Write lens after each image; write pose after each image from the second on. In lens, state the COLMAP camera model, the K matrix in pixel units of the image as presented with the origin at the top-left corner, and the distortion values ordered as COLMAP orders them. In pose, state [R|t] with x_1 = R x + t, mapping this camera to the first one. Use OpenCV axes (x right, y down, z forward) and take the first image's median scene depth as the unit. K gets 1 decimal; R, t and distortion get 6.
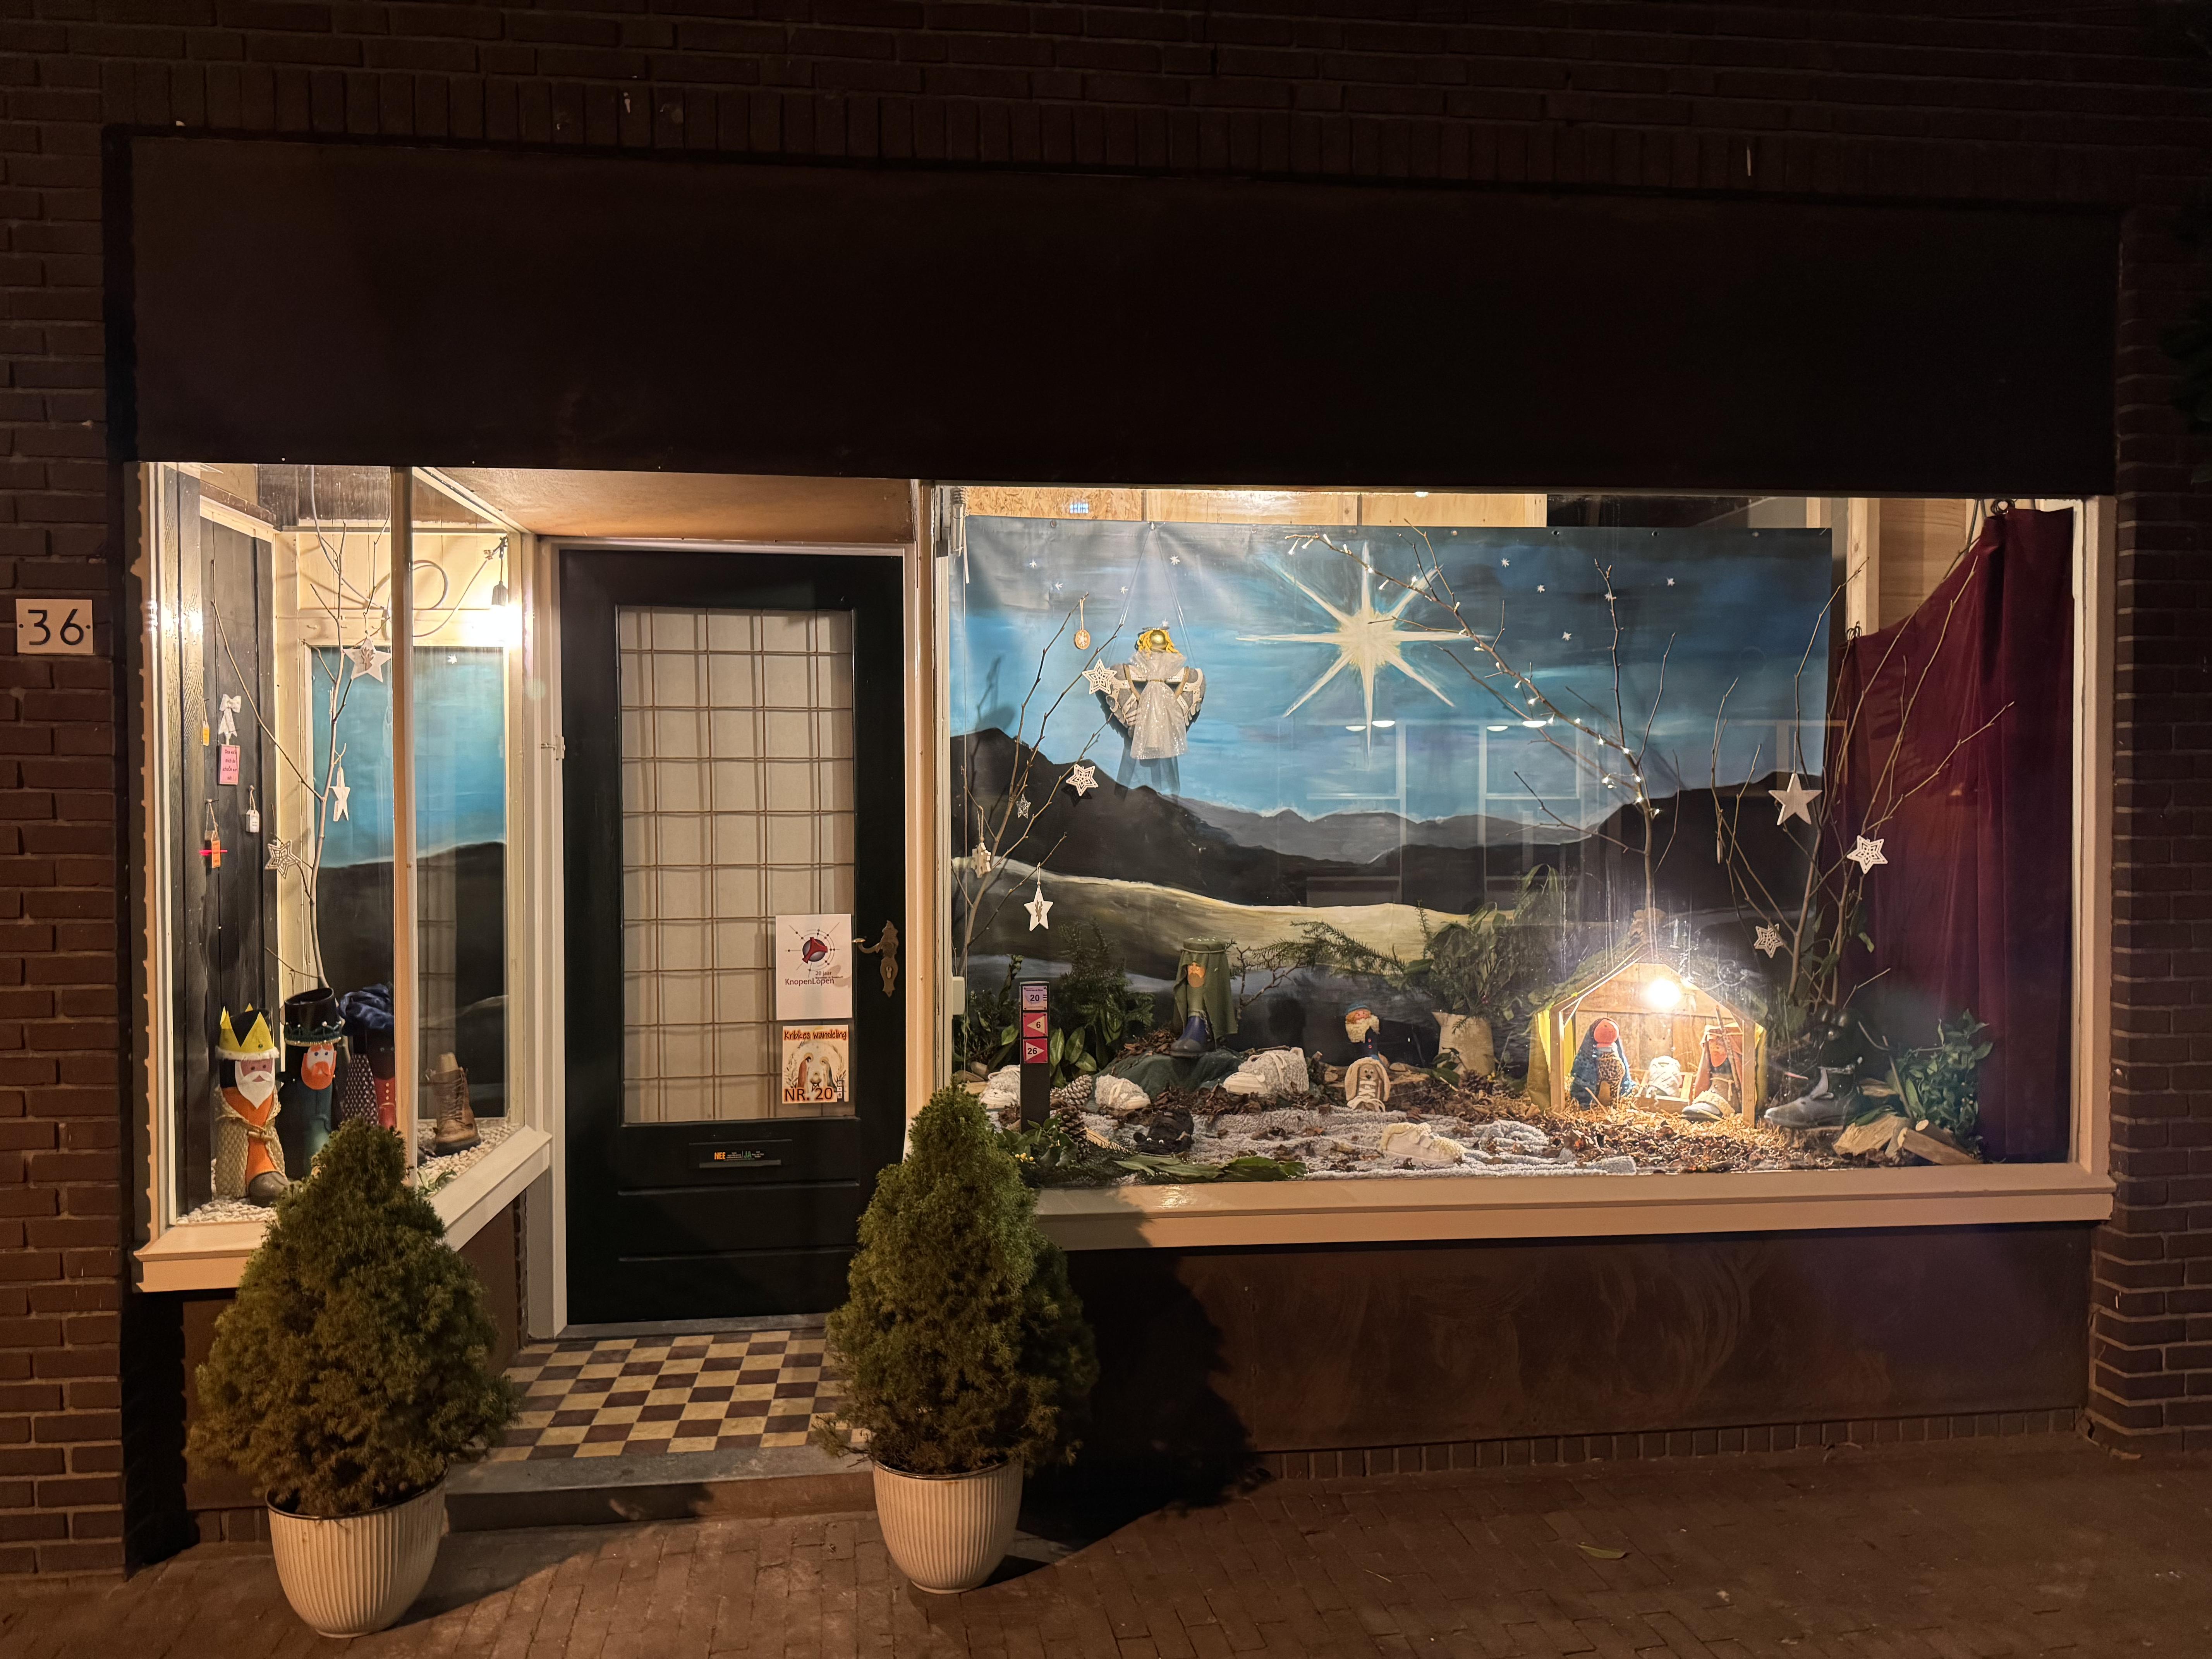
lens RADIAL K [[1571.3, 0, 1062.2], [0, 1571.3, 834.3], [0, 0, 1]] dist [0.099407, -0.253525]
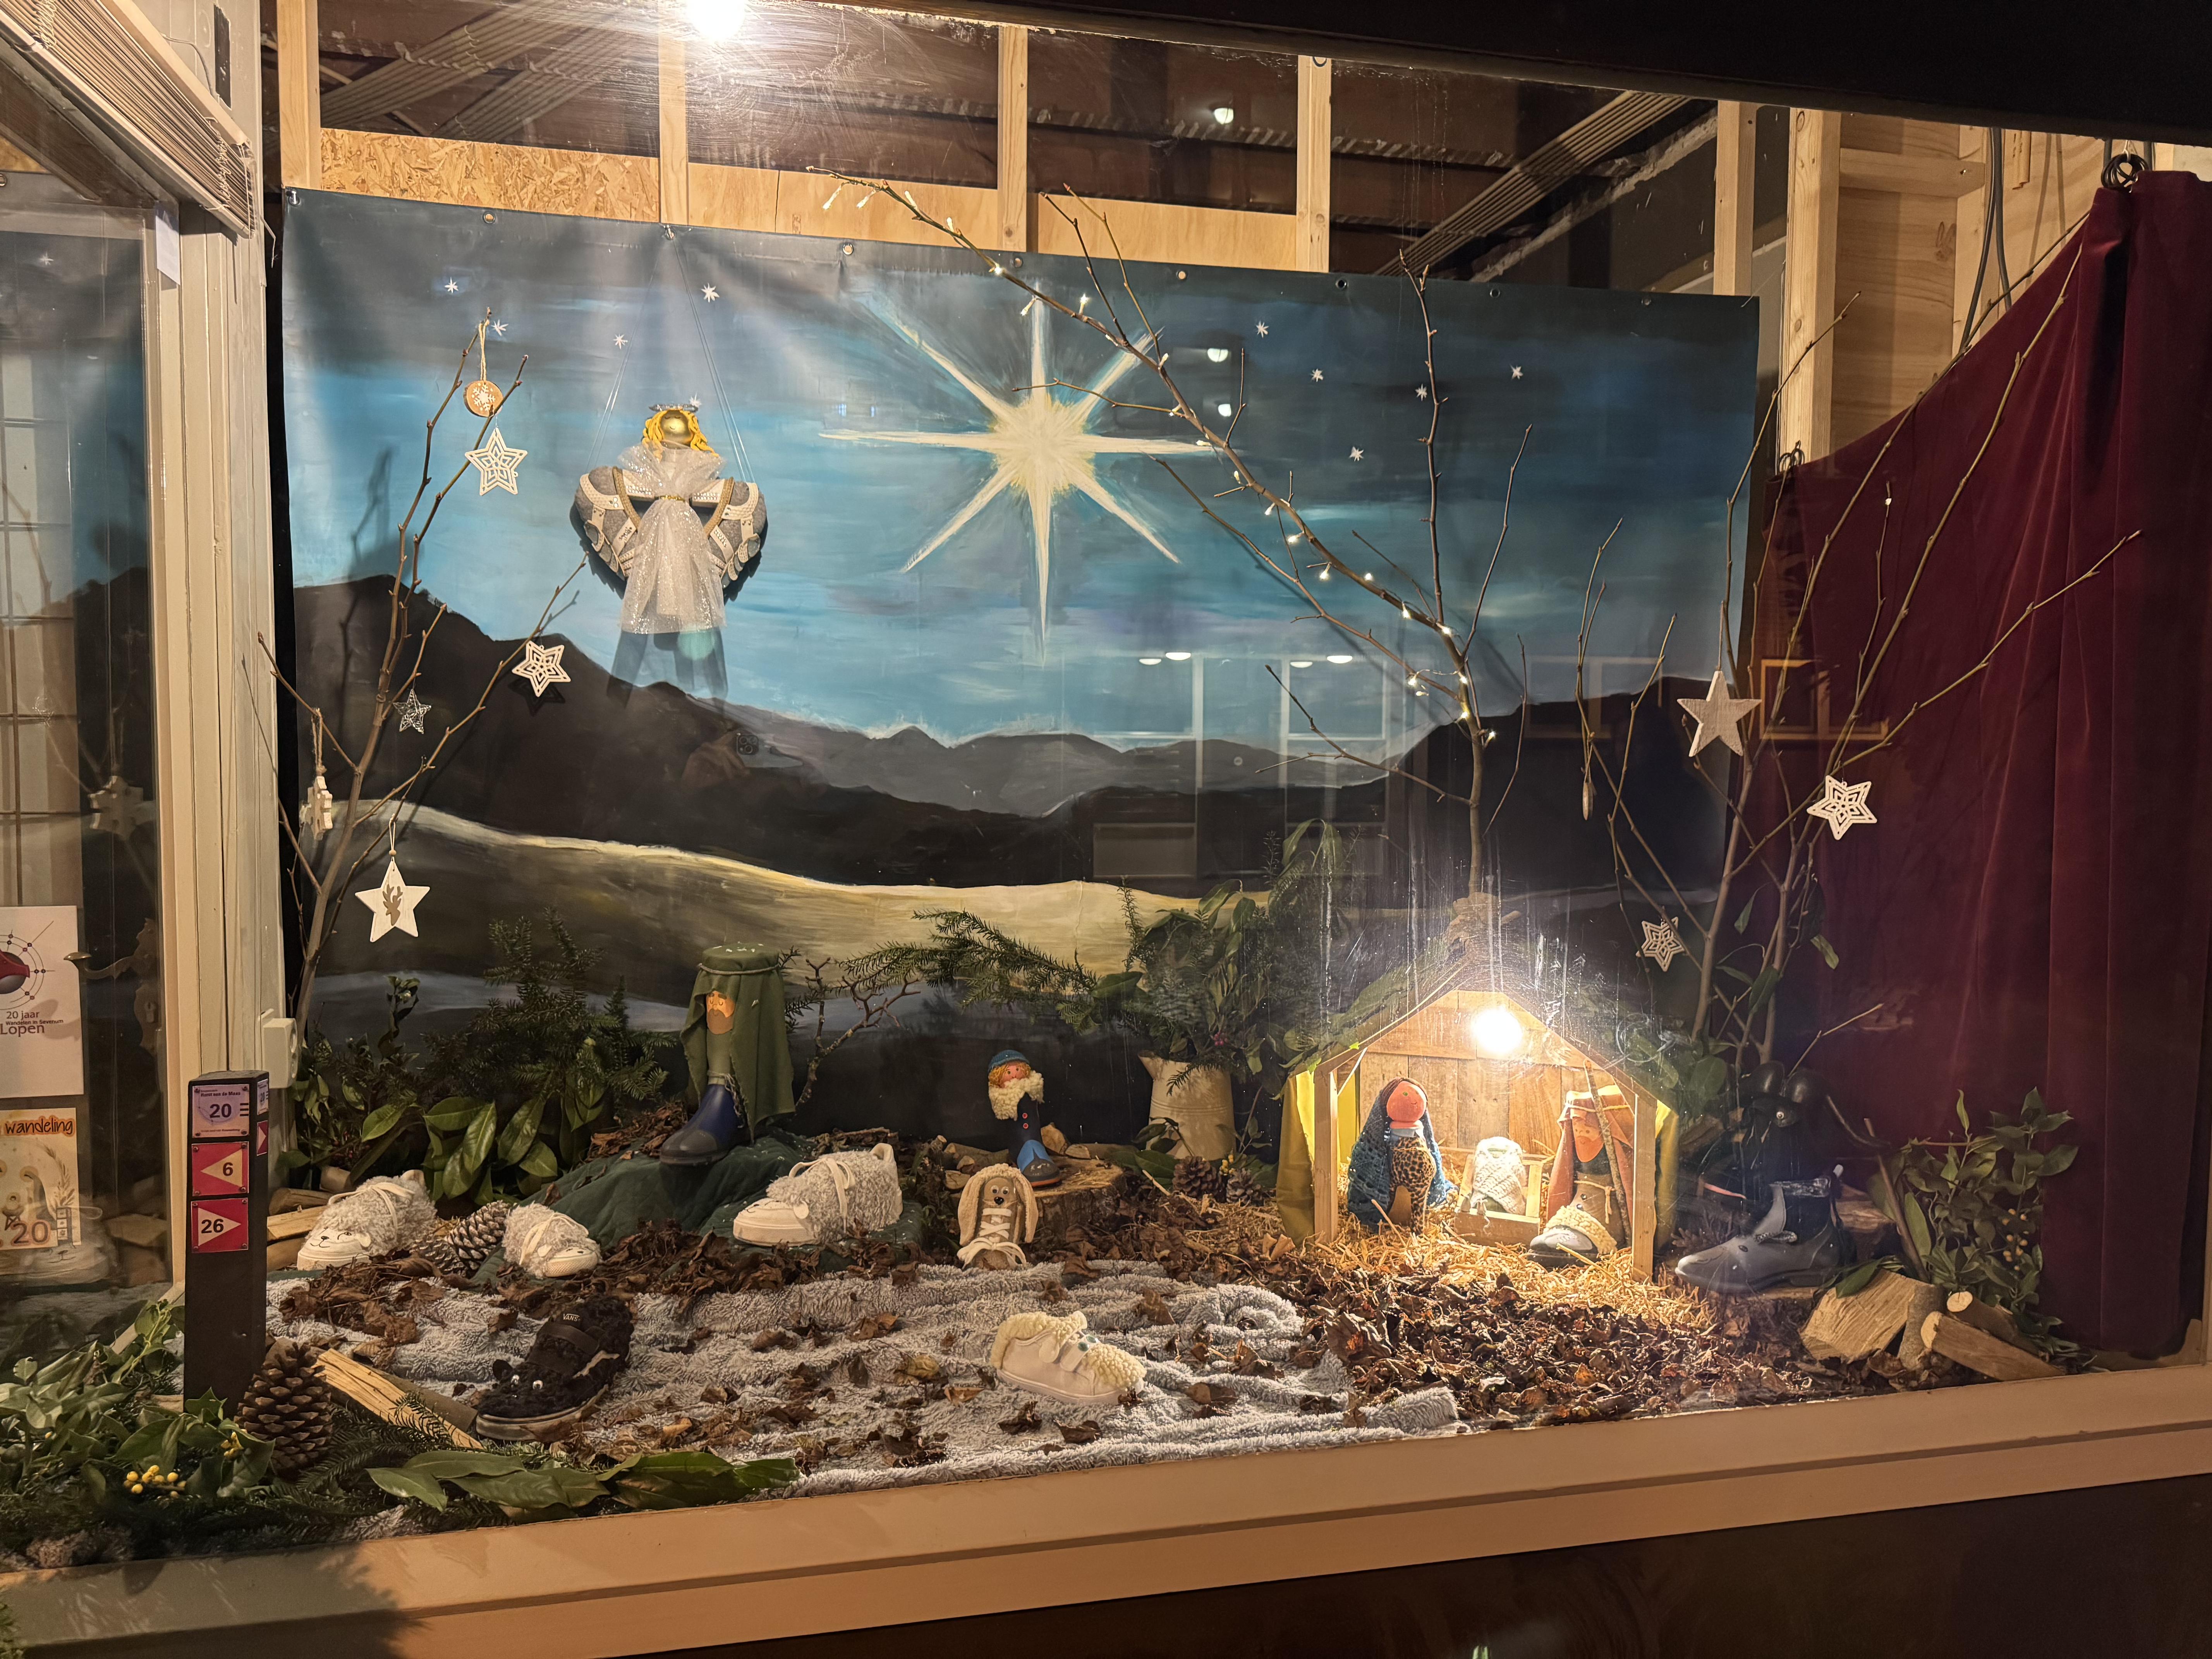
lens RADIAL K [[1568.5, 0, 1106.0], [0, 1568.5, 829.5], [0, 0, 1]] dist [0.087233, -0.197554]
pose [[0.990382, 0.003481, 0.138313, 0.143261], [-0.008145, 0.999417, 0.033169, 0.003360], [-0.138117, -0.033977, 0.989833, 0.416523]]
